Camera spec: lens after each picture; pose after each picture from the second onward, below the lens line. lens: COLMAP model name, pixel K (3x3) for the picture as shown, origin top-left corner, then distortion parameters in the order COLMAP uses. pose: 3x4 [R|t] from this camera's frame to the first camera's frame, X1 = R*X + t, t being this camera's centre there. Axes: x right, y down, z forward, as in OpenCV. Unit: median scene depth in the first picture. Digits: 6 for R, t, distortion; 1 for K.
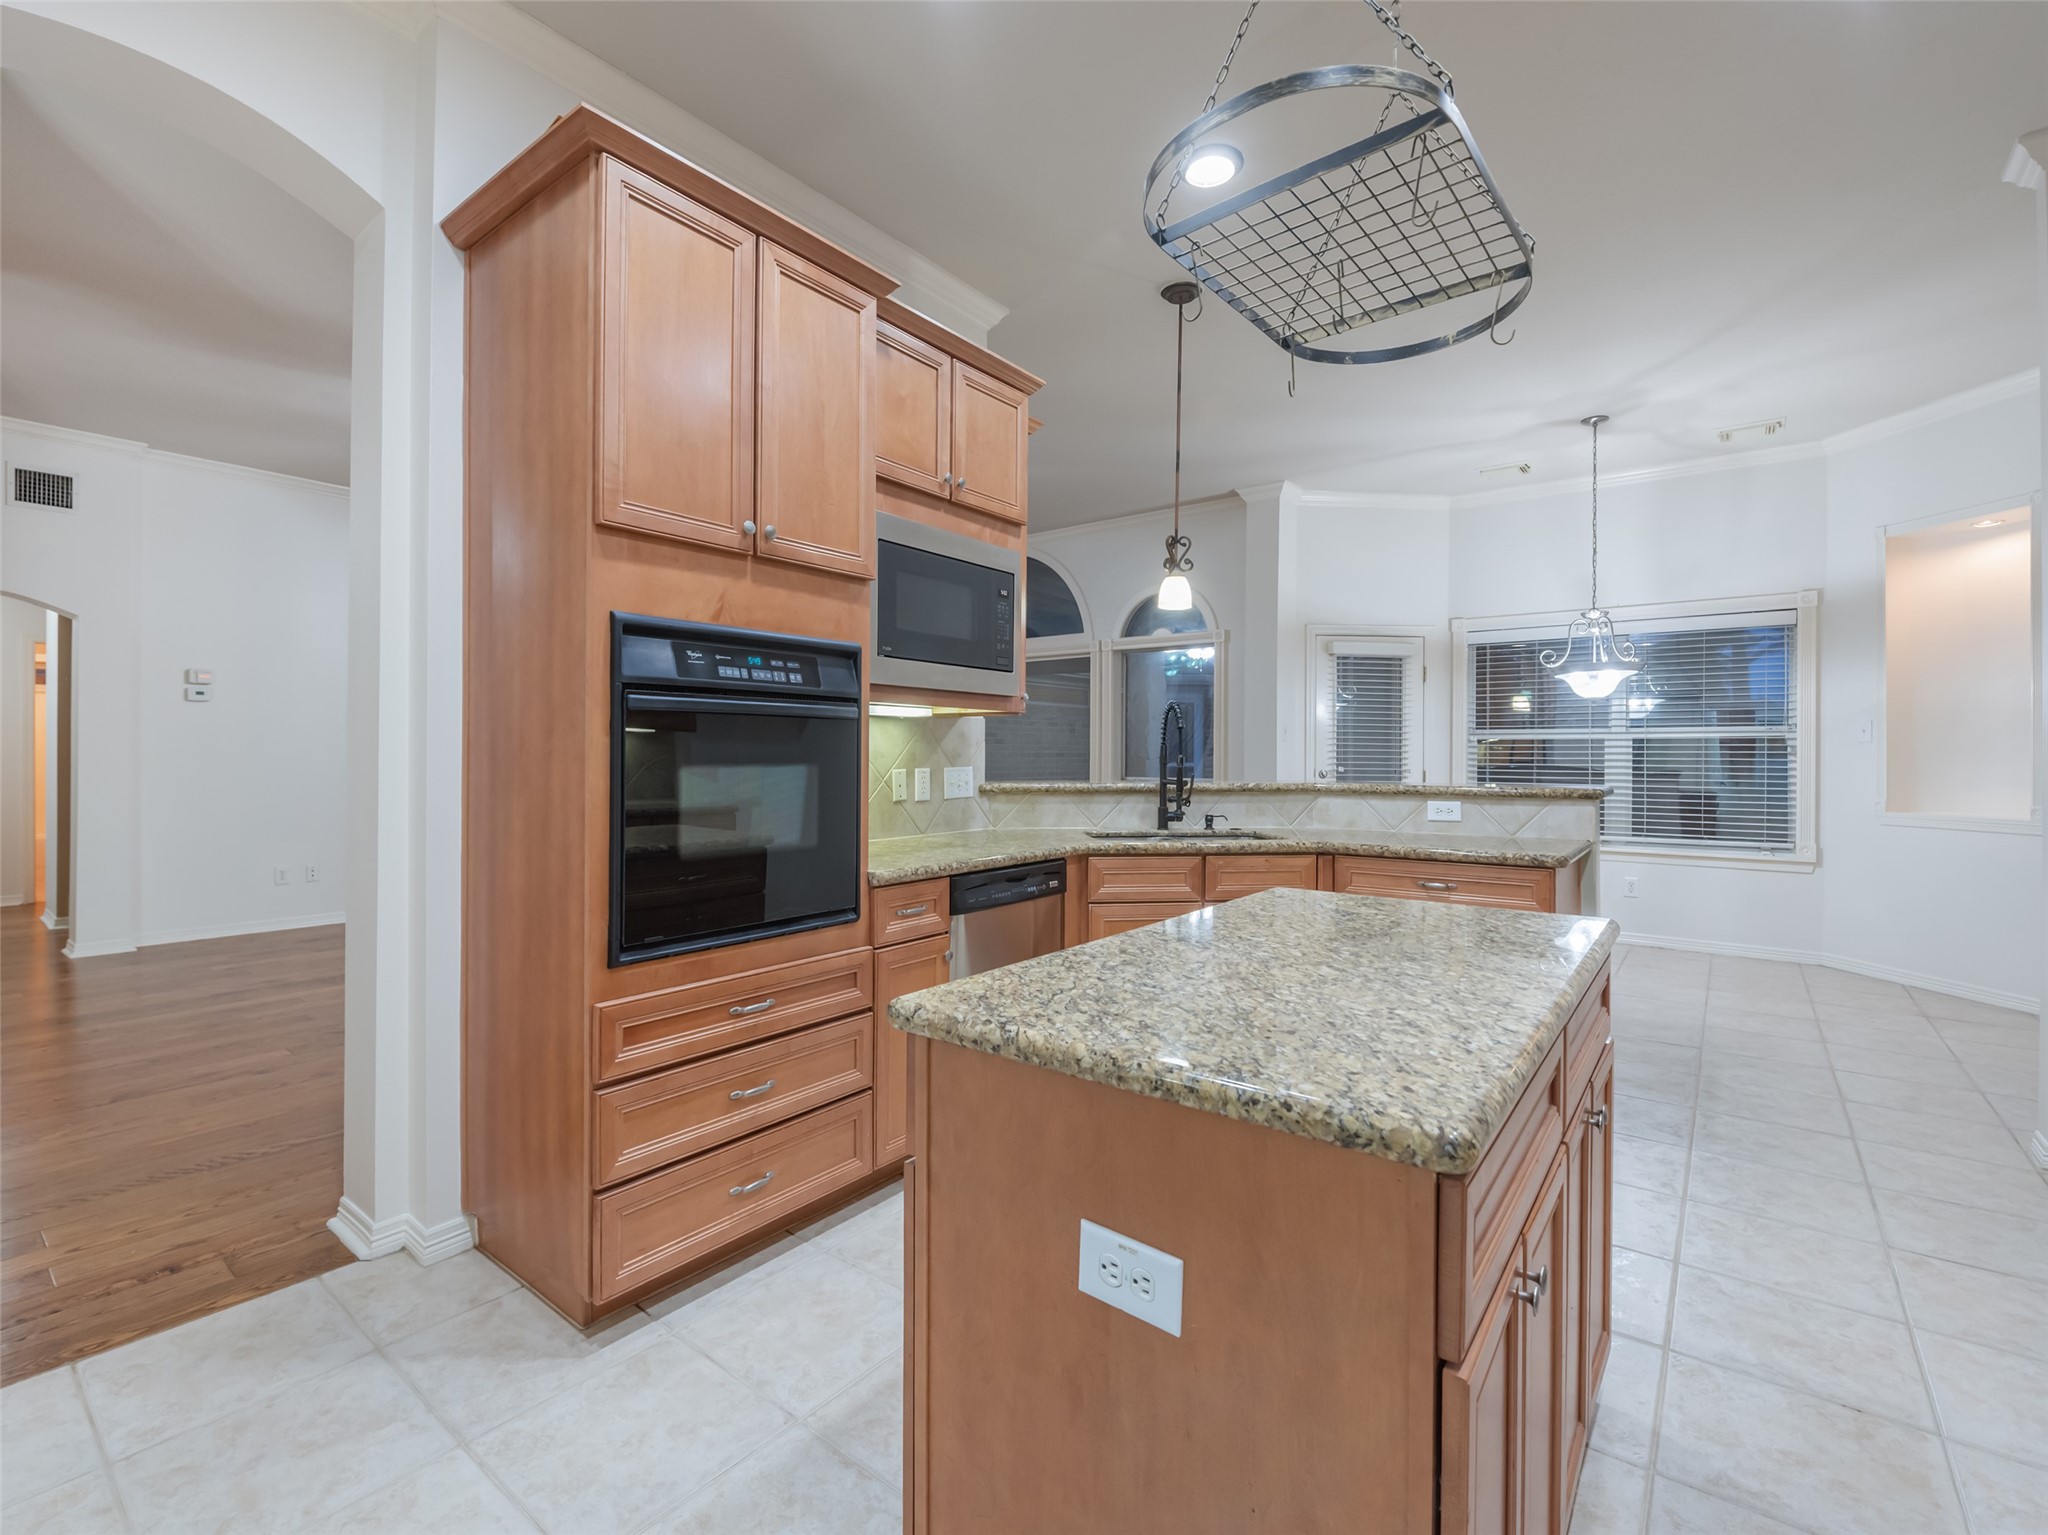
lens RADIAL K [[918.1, 0, 995.6], [0, 918.1, 757.4], [0, 0, 1]] dist [-0.006789, -0.000248]
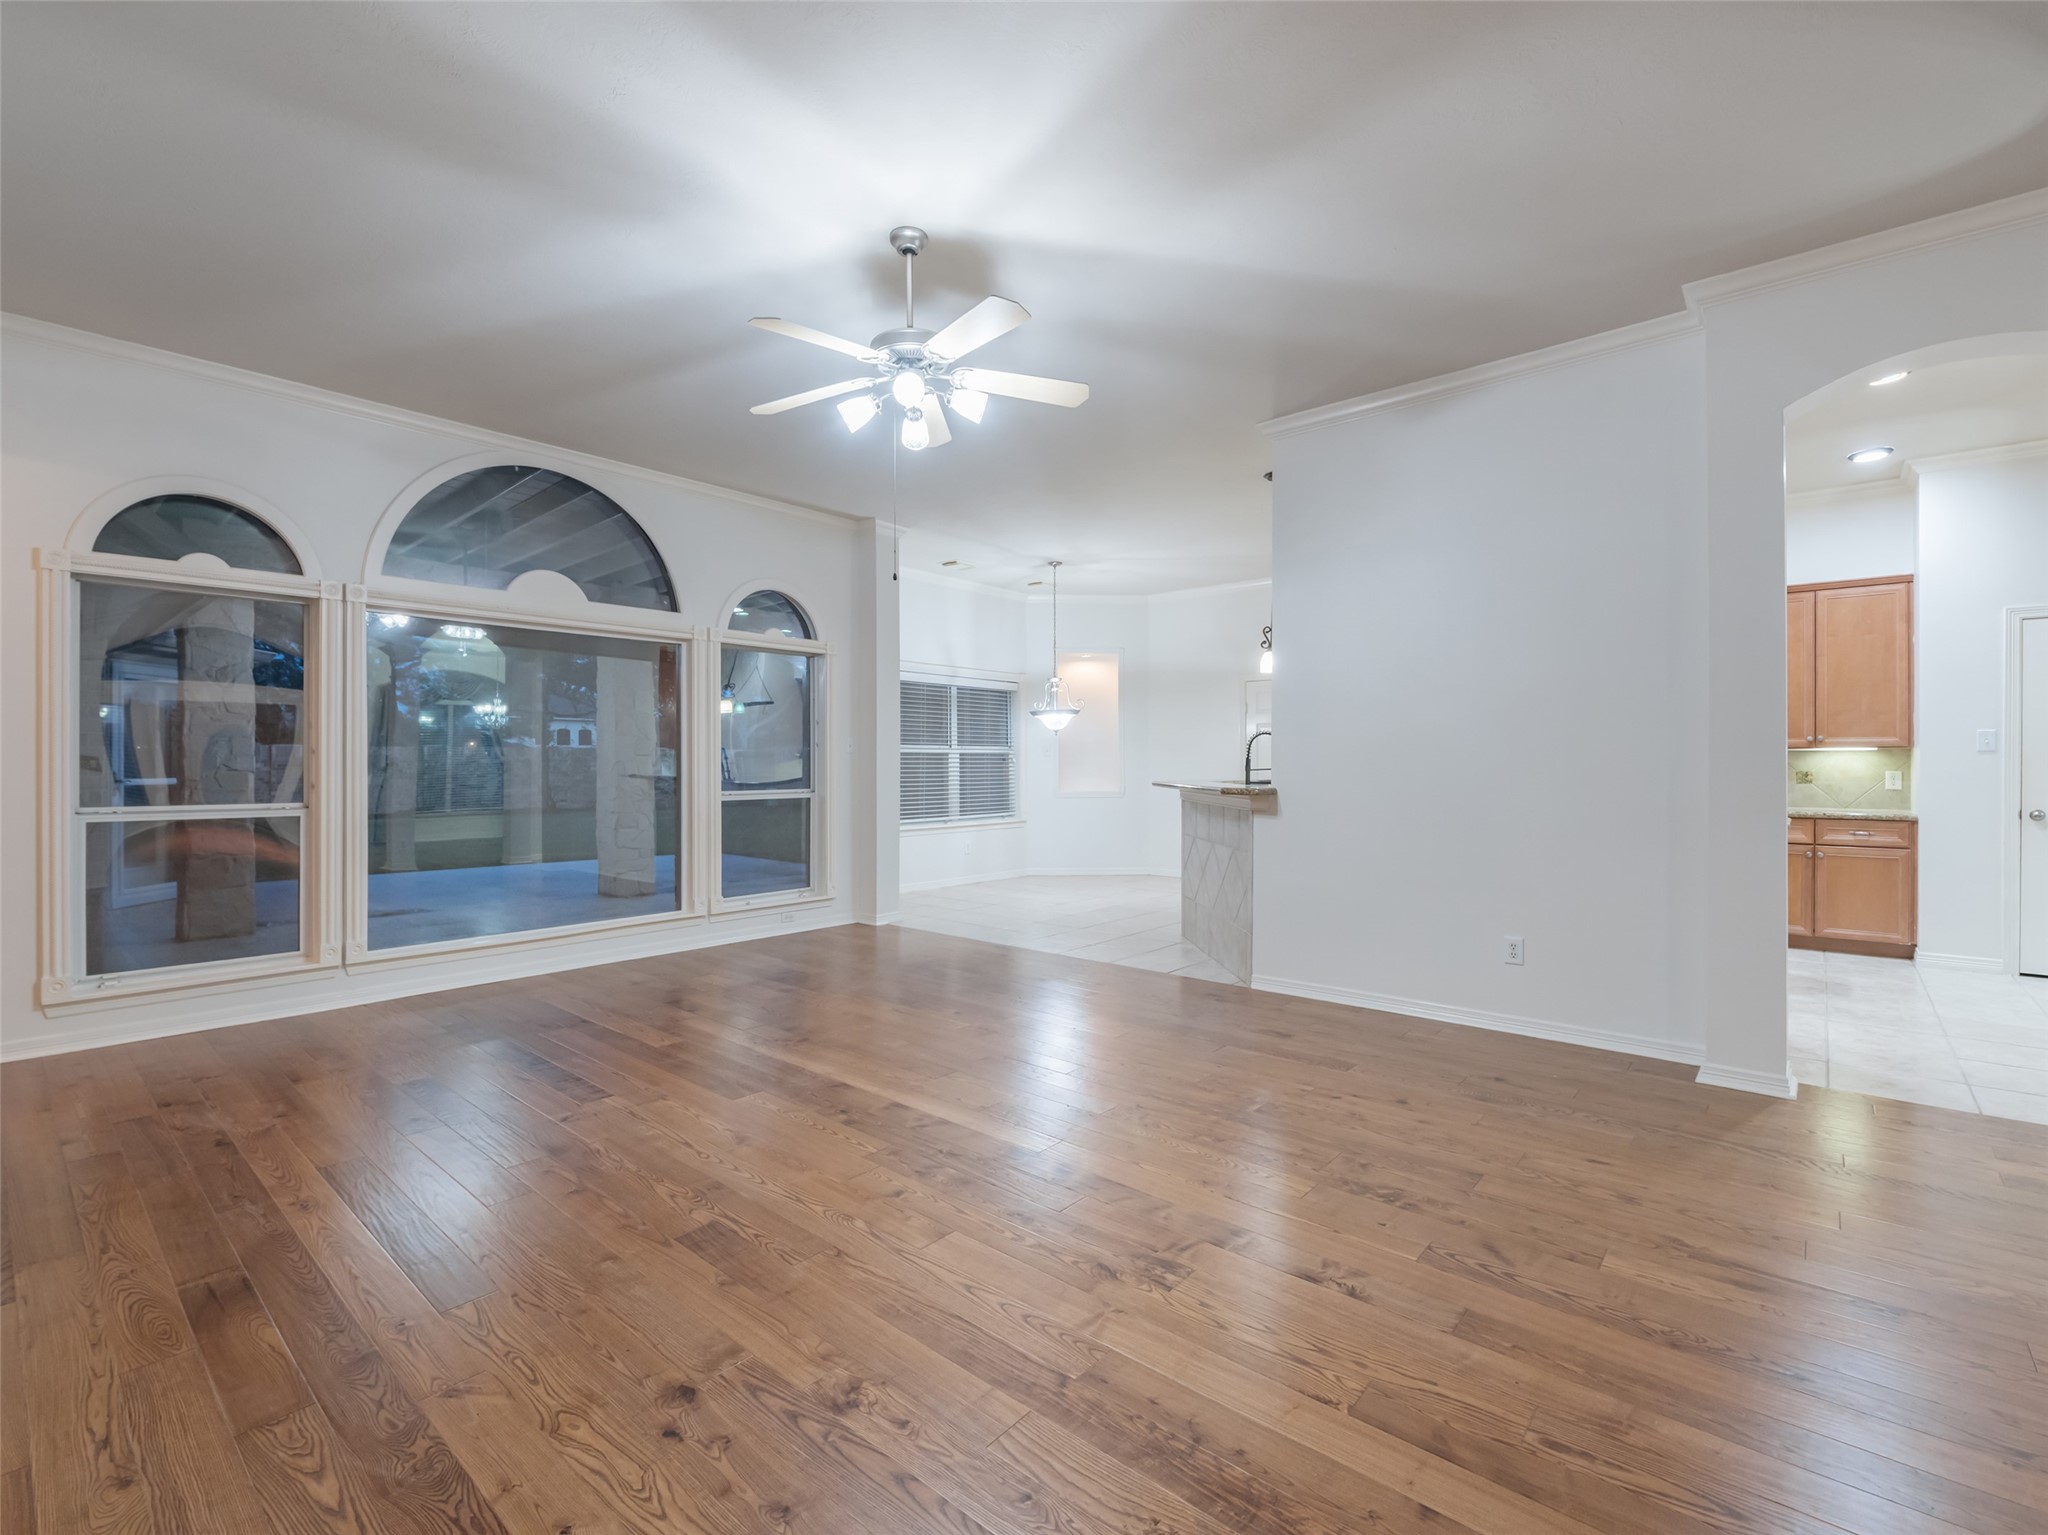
lens RADIAL K [[922.4, 0, 1011.2], [0, 922.4, 759.3], [0, 0, 1]] dist [0.000816, -0.005636]
pose [[0.045152, -0.000647, 0.998980, -1.008011], [0.005124, 0.999987, 0.000416, -0.011121], [-0.998967, 0.005100, 0.045155, 0.980874]]
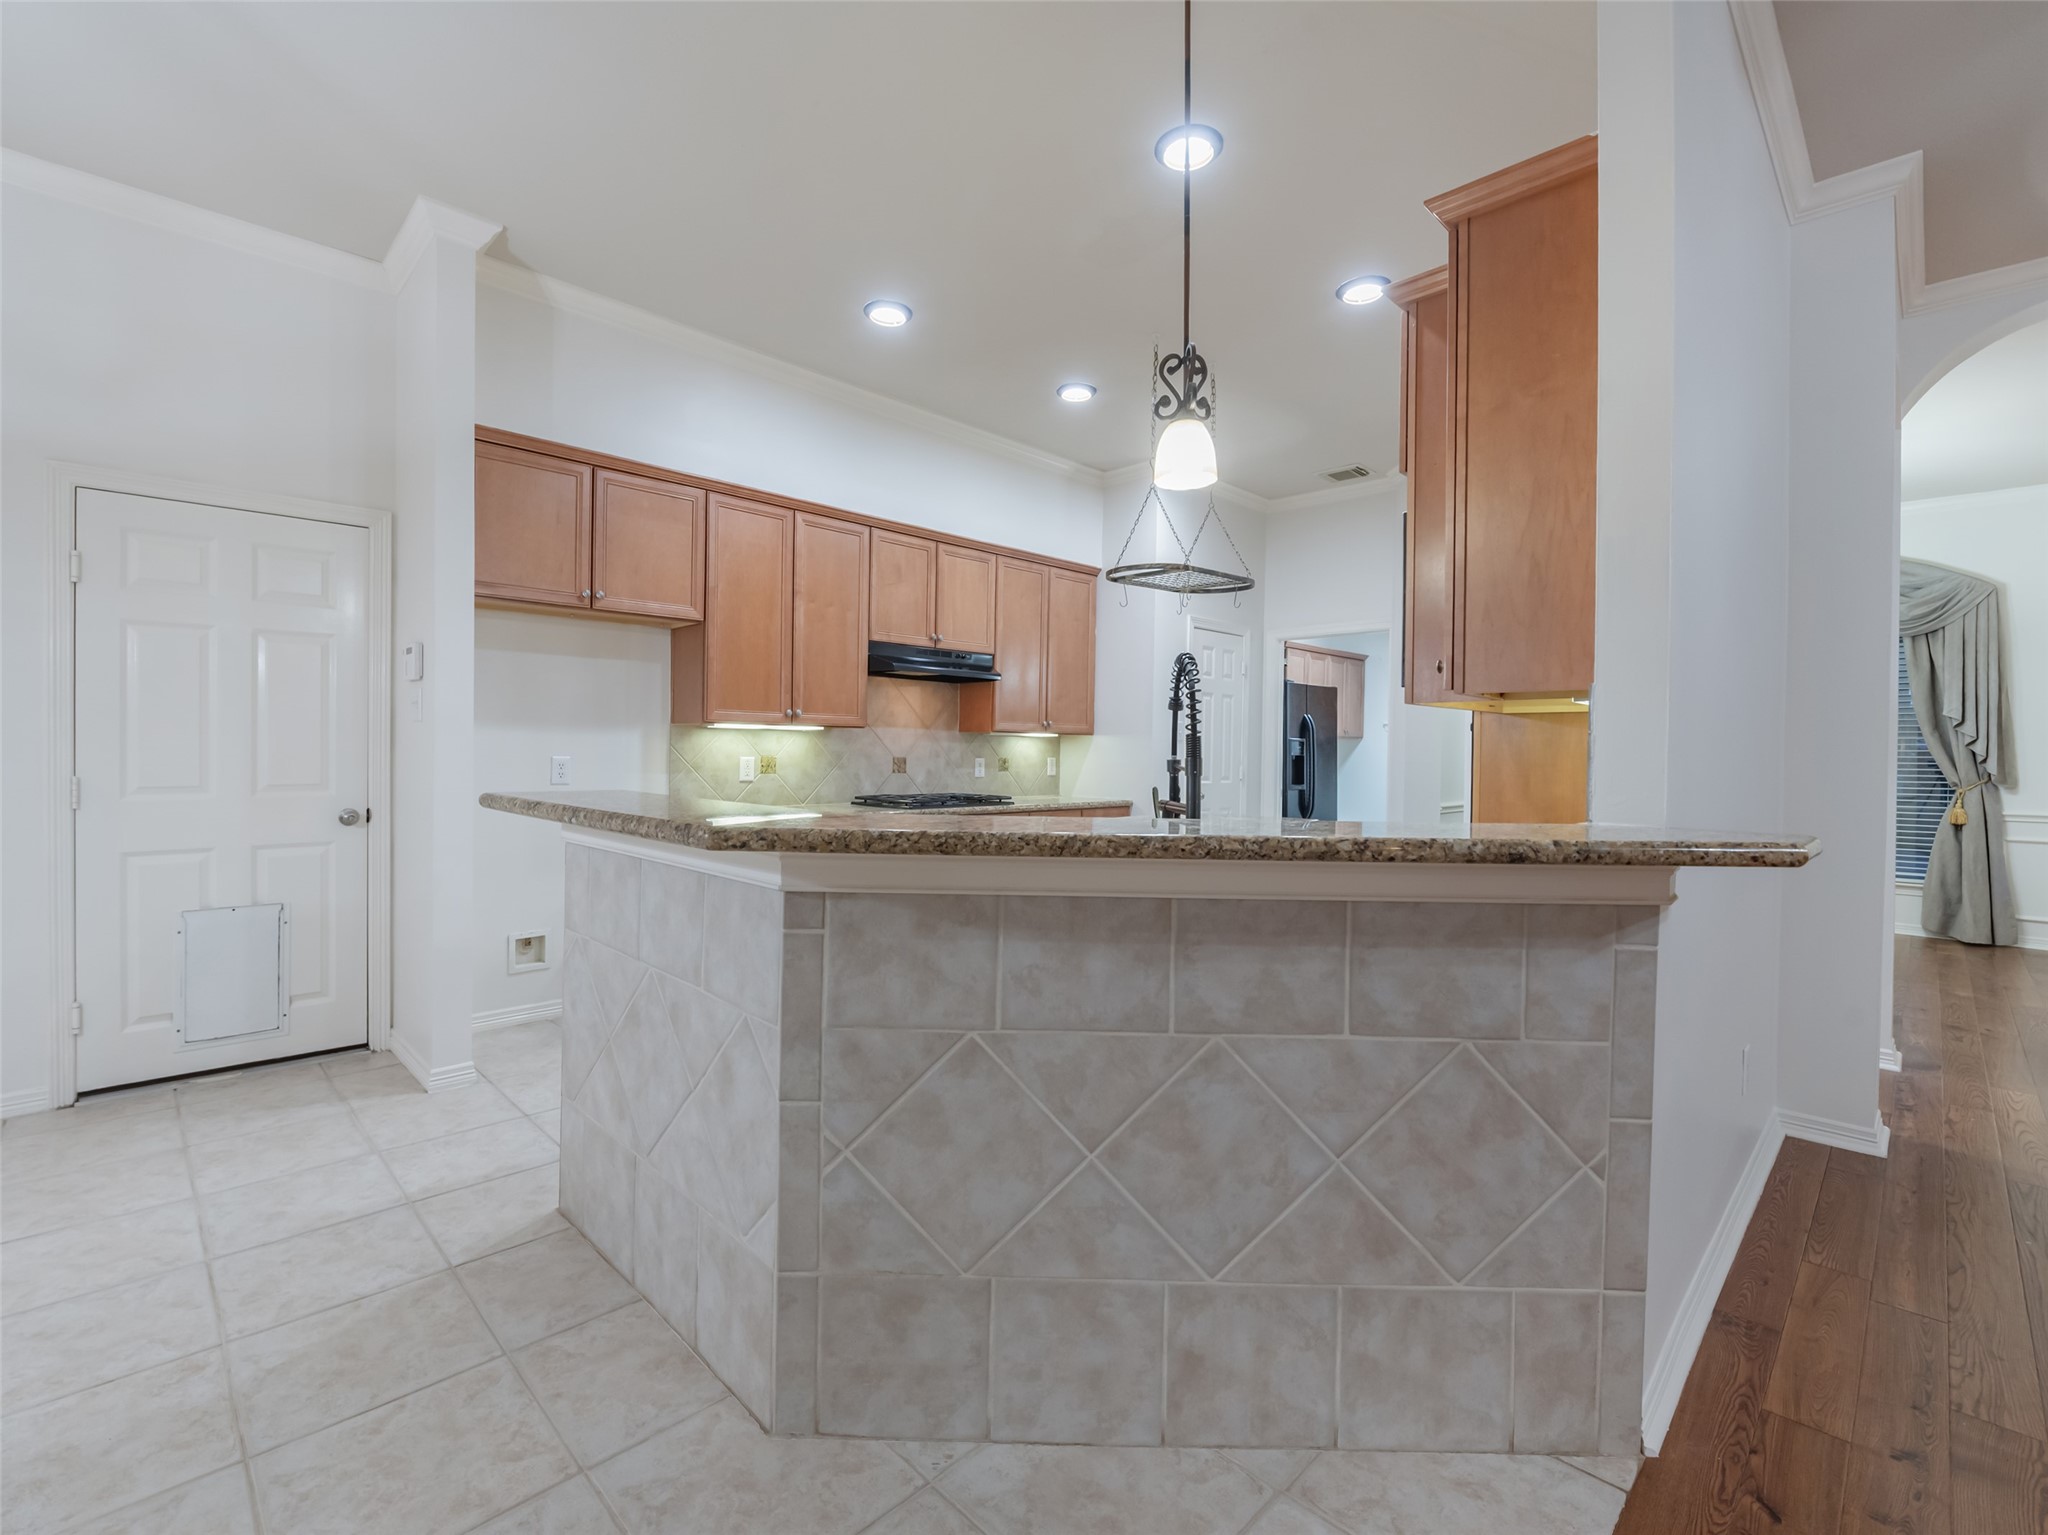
lens RADIAL K [[918.1, 0, 995.6], [0, 918.1, 757.4], [0, 0, 1]] dist [-0.006789, -0.000248]
pose [[-0.992544, -0.017044, 0.120691, 0.173485], [-0.015607, 0.999796, 0.012839, -0.004052], [-0.120886, 0.010859, -0.992607, 1.113258]]
